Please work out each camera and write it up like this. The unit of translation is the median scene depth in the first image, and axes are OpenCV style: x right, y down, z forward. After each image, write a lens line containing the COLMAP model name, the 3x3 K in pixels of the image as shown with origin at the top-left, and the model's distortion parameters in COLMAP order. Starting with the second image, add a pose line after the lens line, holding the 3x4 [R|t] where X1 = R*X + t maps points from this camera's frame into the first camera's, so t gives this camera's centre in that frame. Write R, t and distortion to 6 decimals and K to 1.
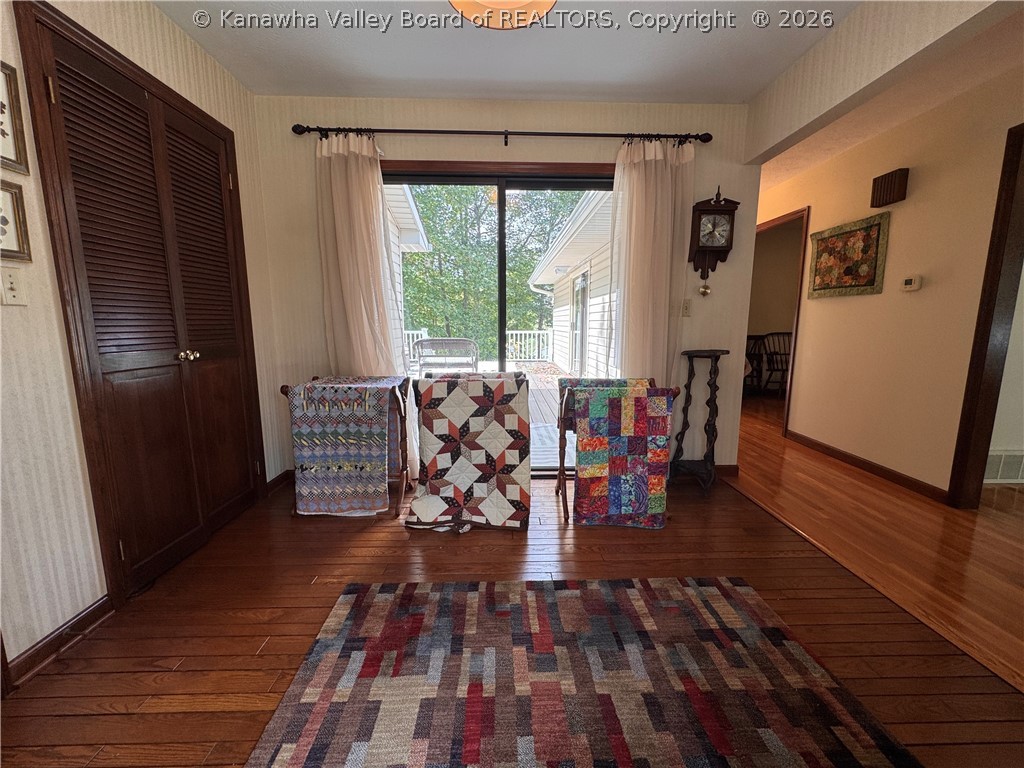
lens RADIAL K [[411.5, 0, 512.0], [0, 411.5, 384.0], [0, 0, 1]] dist [-0.002137, -0.000075]
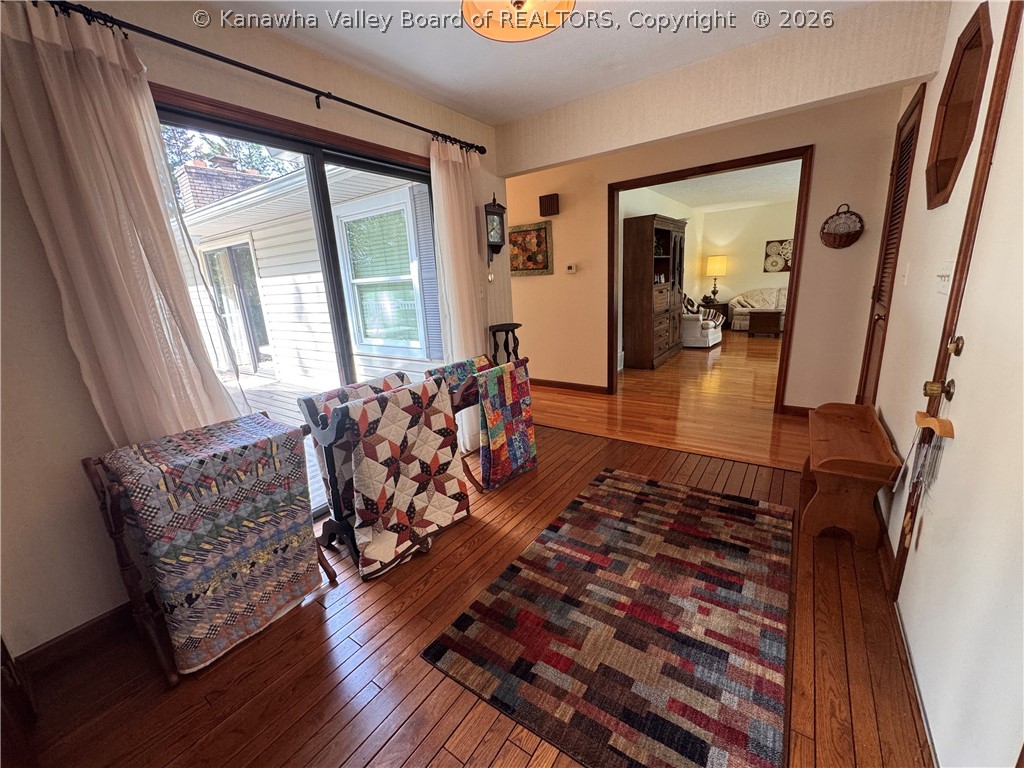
lens RADIAL K [[411.5, 0, 512.0], [0, 411.5, 384.0], [0, 0, 1]] dist [-0.002137, -0.000075]
pose [[0.593505, -0.232437, 0.770536, -0.628580], [0.174468, 0.971780, 0.158759, -0.120824], [-0.785693, 0.040210, 0.617309, 0.238570]]
